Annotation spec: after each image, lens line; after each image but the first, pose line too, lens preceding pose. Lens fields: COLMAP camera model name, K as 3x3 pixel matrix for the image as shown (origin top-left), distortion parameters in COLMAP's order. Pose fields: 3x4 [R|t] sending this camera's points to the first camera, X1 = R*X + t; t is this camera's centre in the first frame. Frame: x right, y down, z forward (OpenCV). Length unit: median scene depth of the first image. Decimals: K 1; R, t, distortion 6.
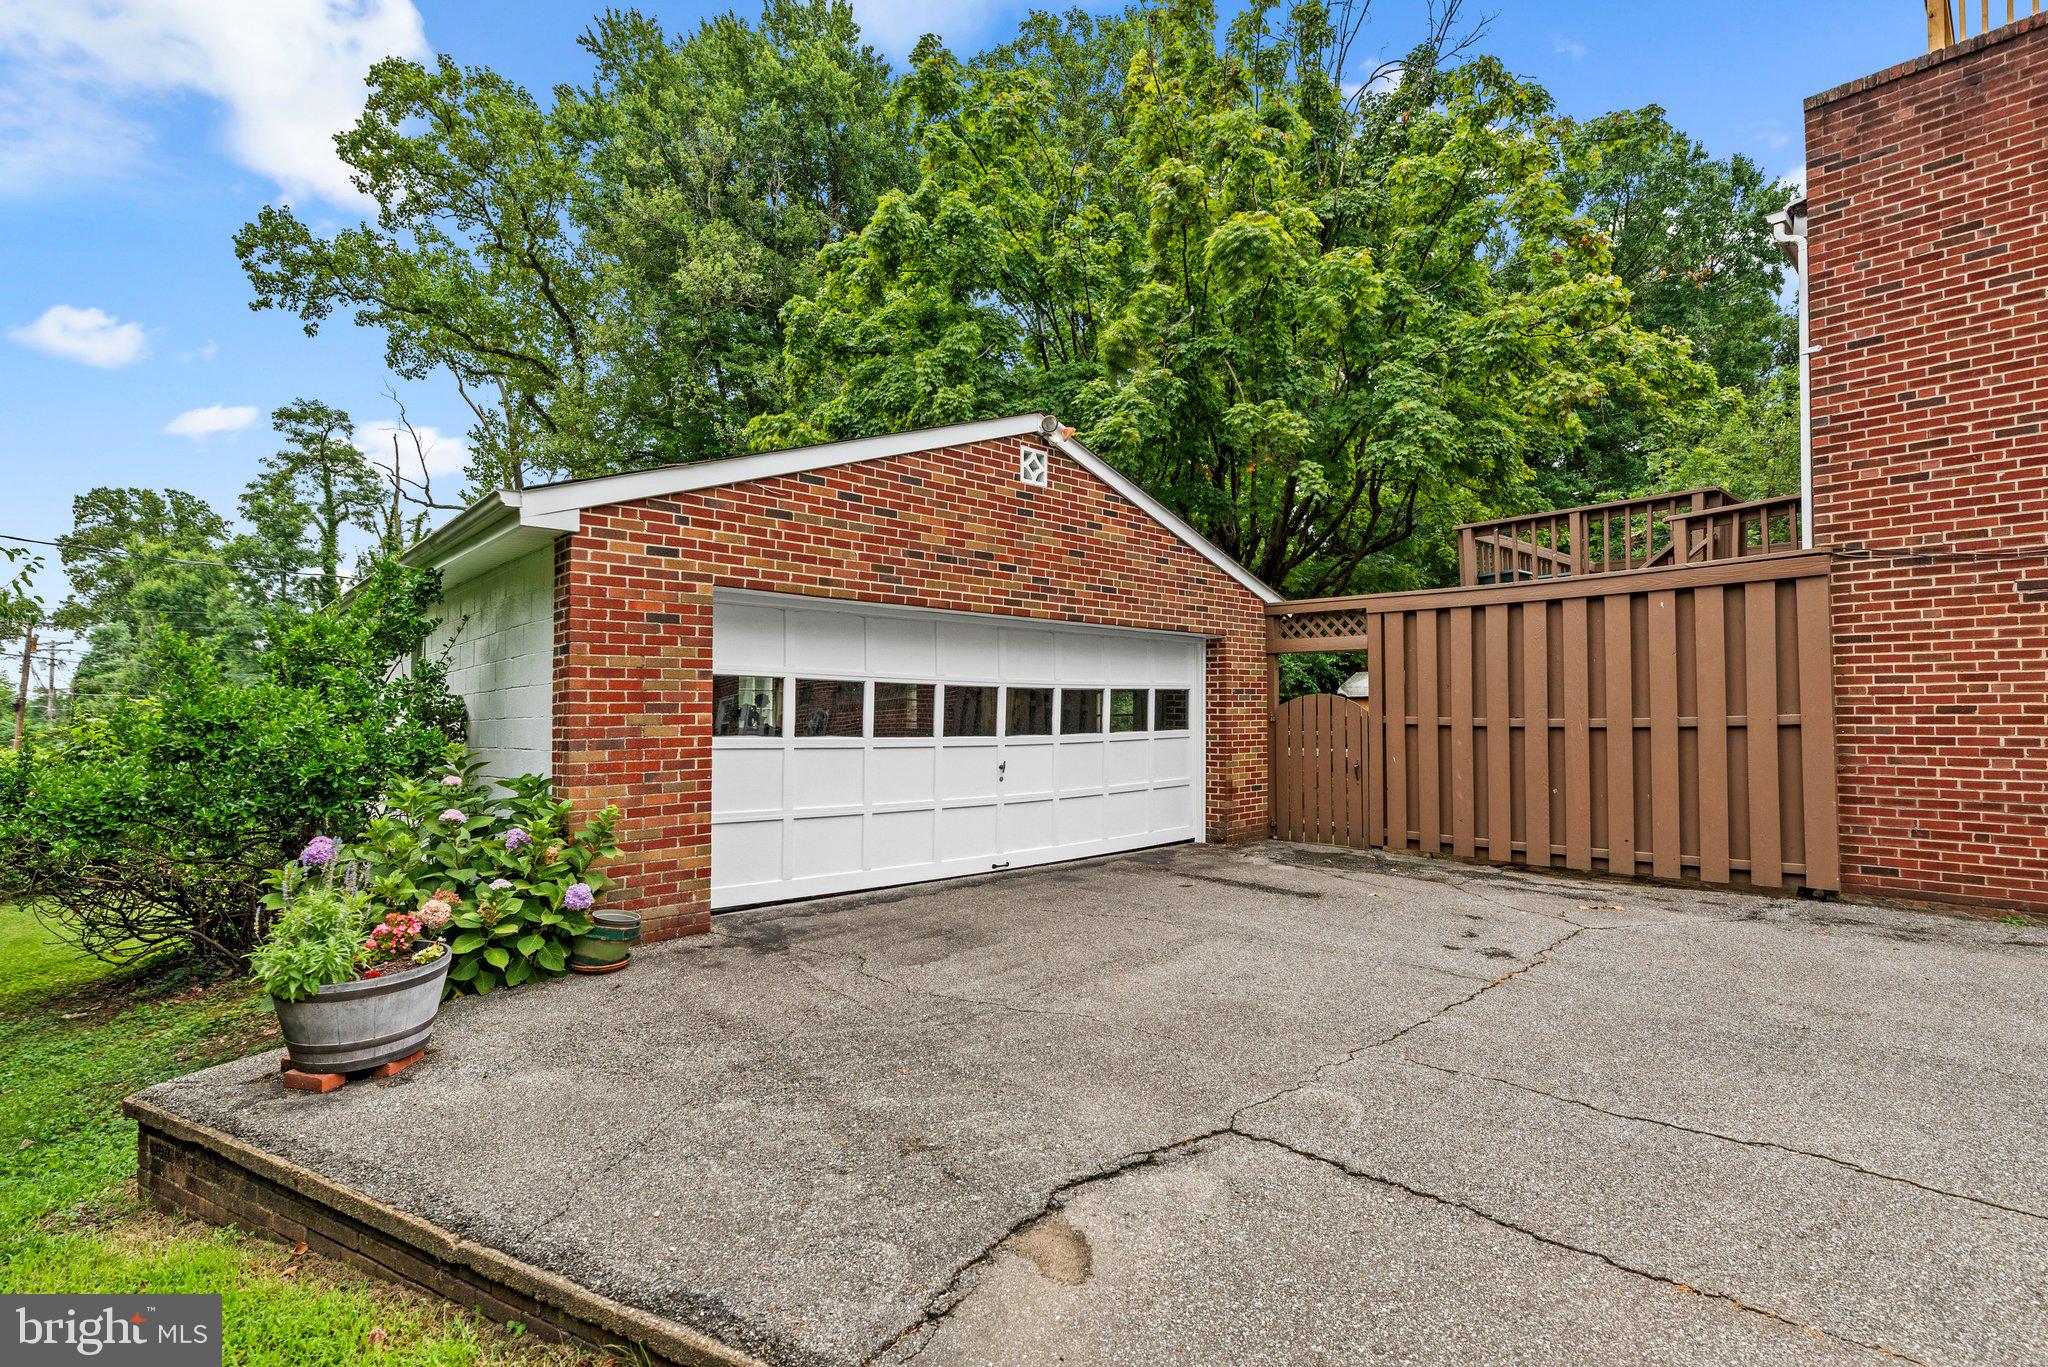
lens RADIAL K [[931.9, 0, 1024.0], [0, 931.9, 683.5], [0, 0, 1]] dist [-0.000716, 0.000103]
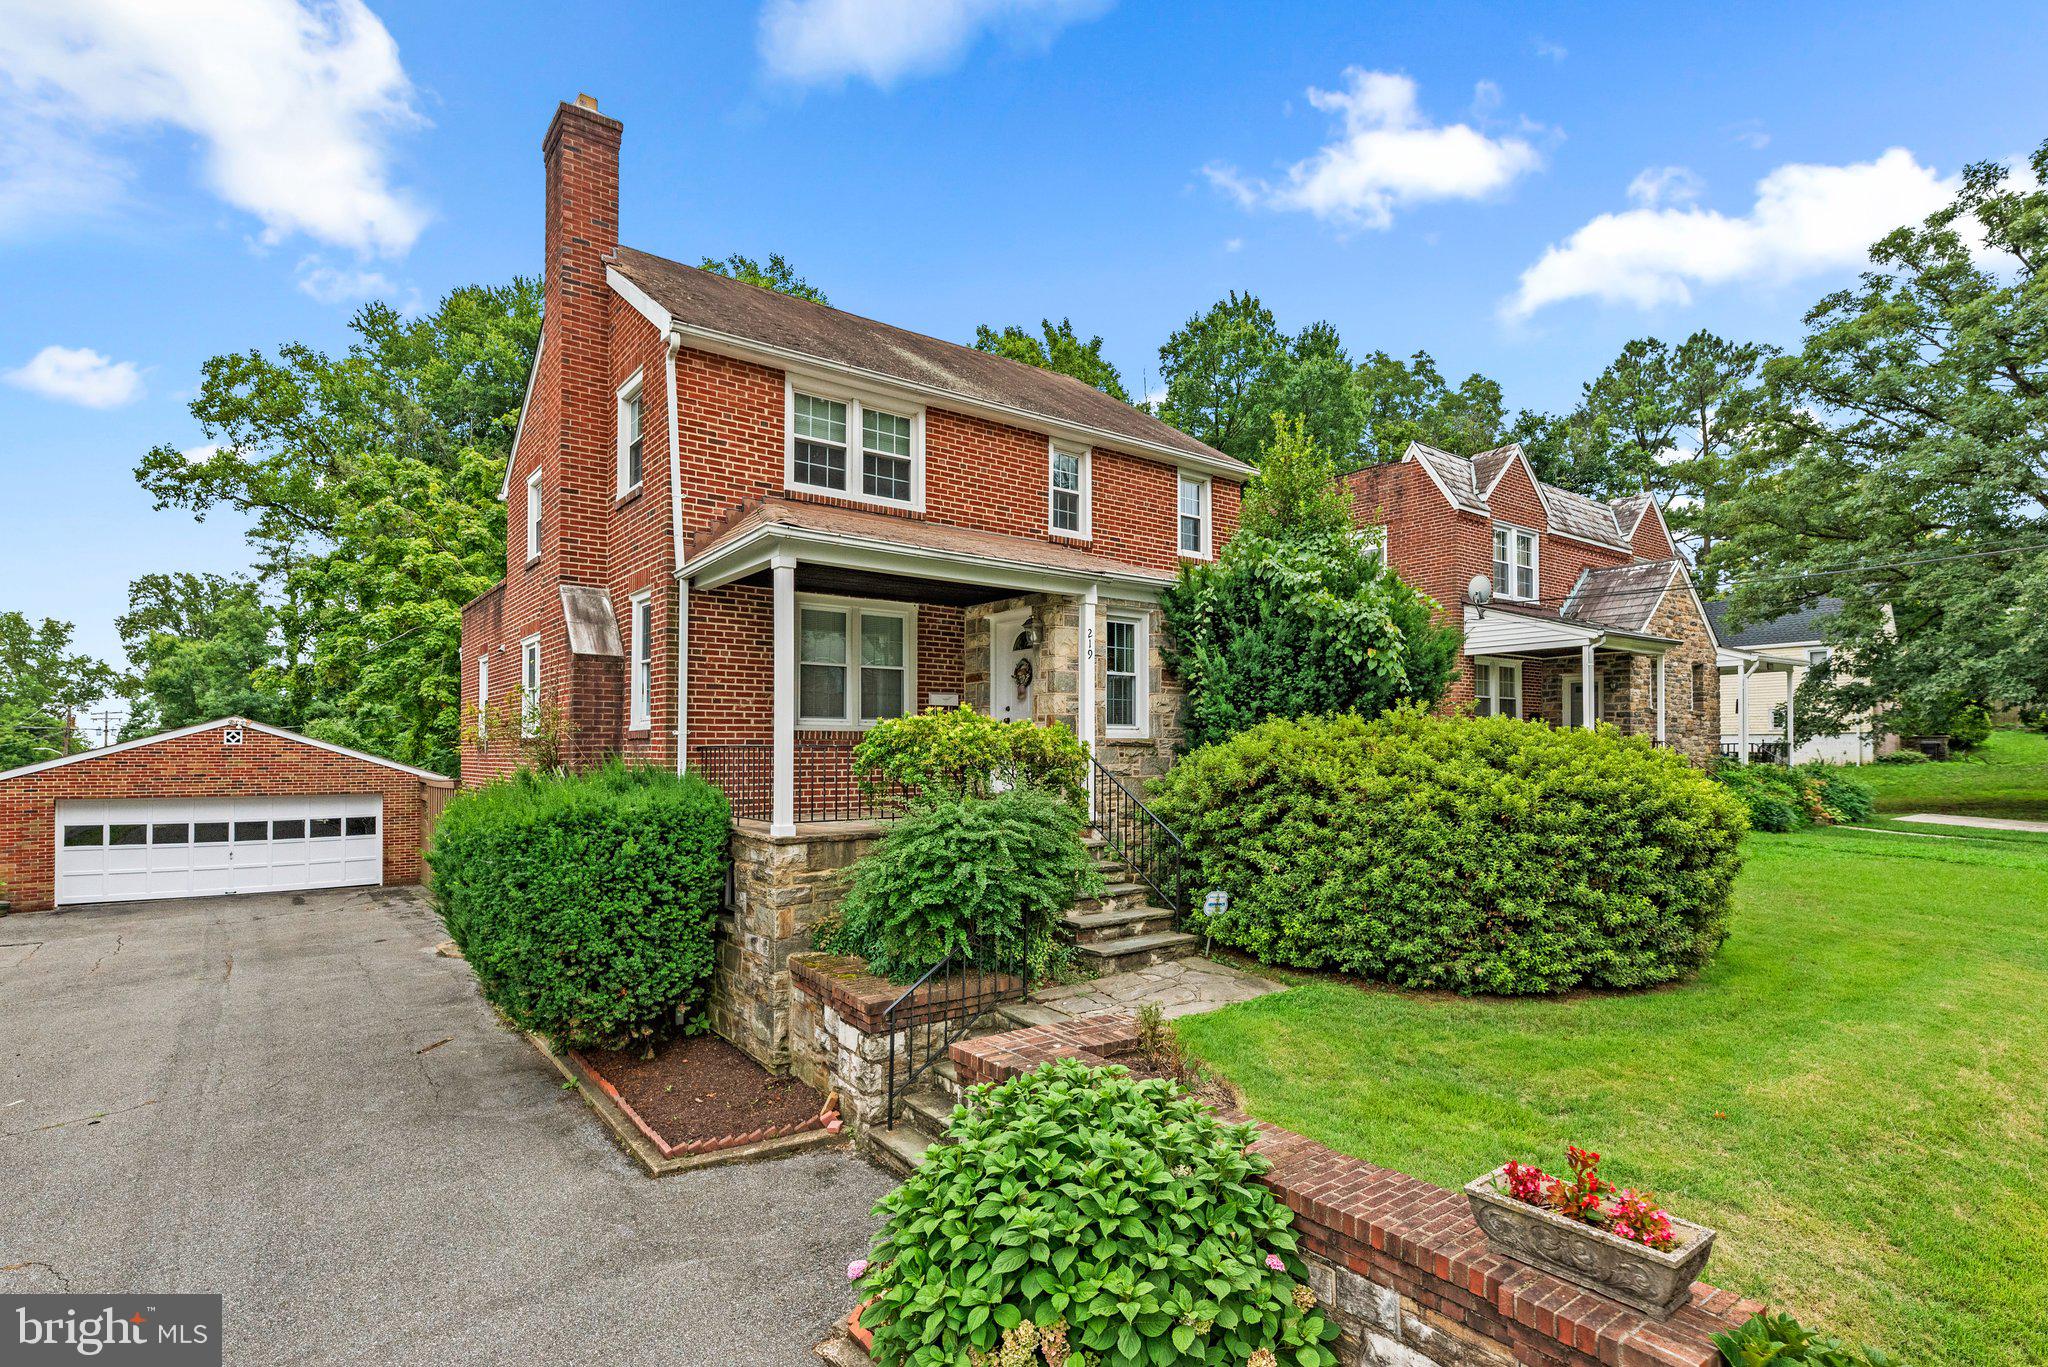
lens RADIAL K [[996.4, 0, 1015.7], [0, 996.4, 737.6], [0, 0, 1]] dist [-0.001385, -0.000438]
pose [[0.995233, -0.003687, -0.097454, 0.642423], [0.005012, 0.999898, 0.013359, -0.068349], [0.097395, -0.013784, 0.995150, -0.400711]]
